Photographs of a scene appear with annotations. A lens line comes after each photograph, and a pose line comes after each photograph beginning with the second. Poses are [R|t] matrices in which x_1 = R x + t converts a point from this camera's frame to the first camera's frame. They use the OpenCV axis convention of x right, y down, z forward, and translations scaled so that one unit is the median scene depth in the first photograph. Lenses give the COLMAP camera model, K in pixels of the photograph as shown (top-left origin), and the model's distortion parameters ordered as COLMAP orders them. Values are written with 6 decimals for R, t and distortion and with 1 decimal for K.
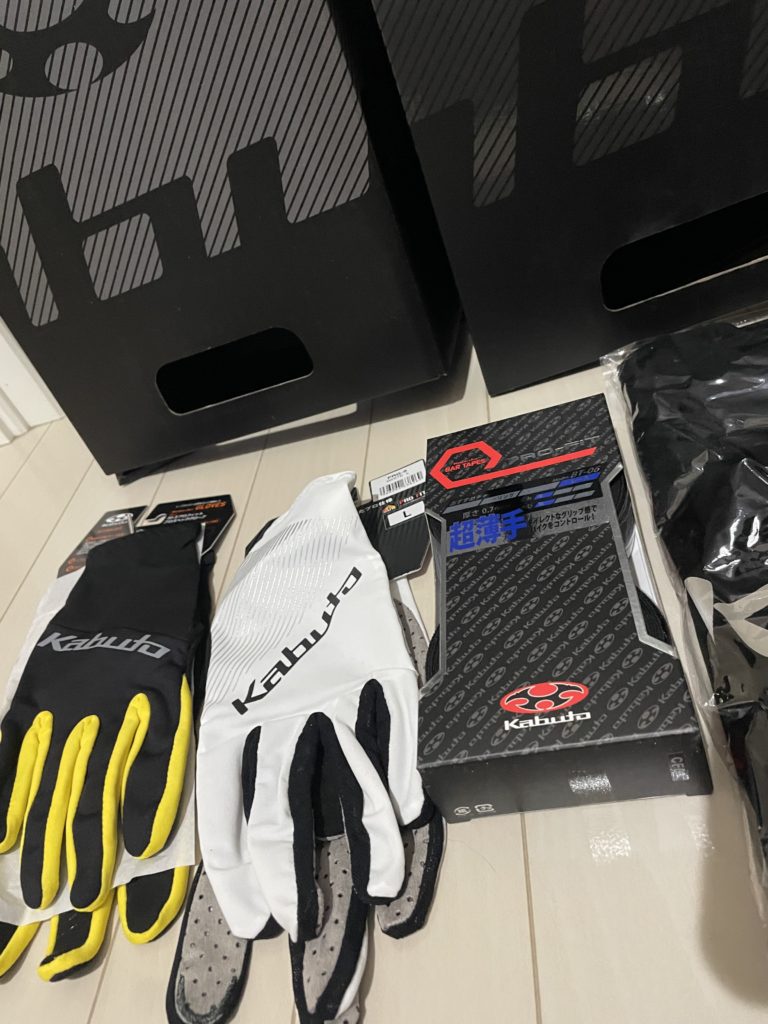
lens RADIAL K [[767.4, 0, 384.0], [0, 767.4, 512.0], [0, 0, 1]] dist [0.083816, -0.002565]
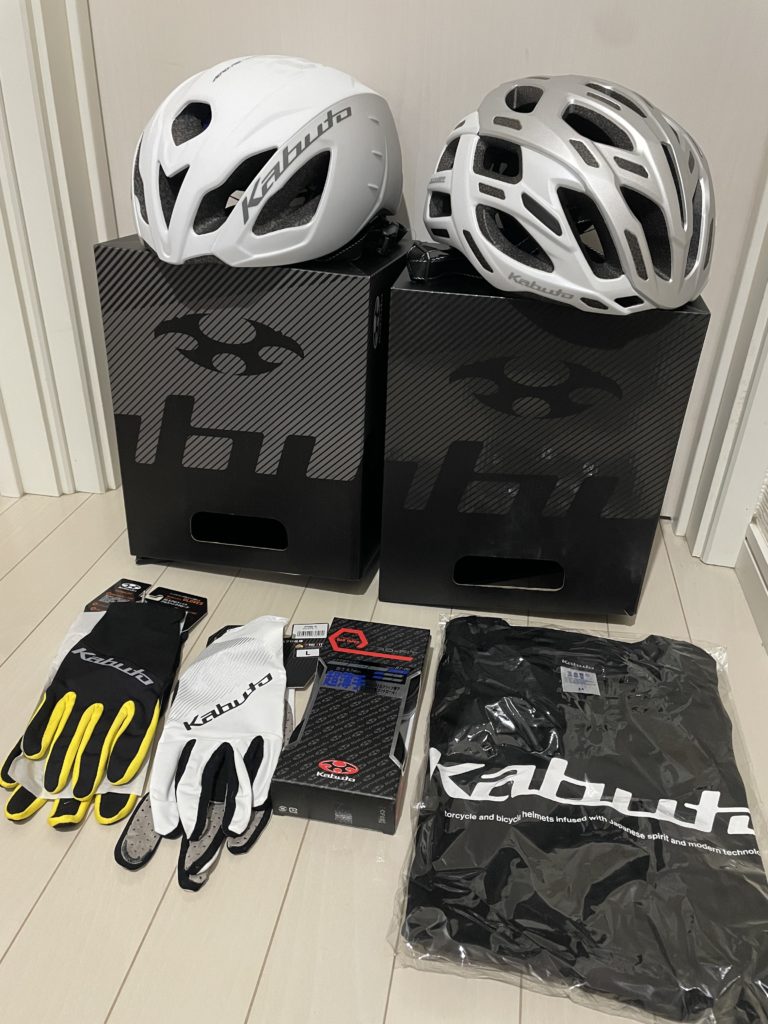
lens RADIAL K [[767.4, 0, 384.0], [0, 767.4, 512.0], [0, 0, 1]] dist [0.083816, -0.002565]
pose [[0.926086, 0.367180, 0.086857, -0.098643], [-0.350584, 0.922470, -0.161677, -0.088035], [-0.139487, 0.119276, 0.983014, -0.964829]]
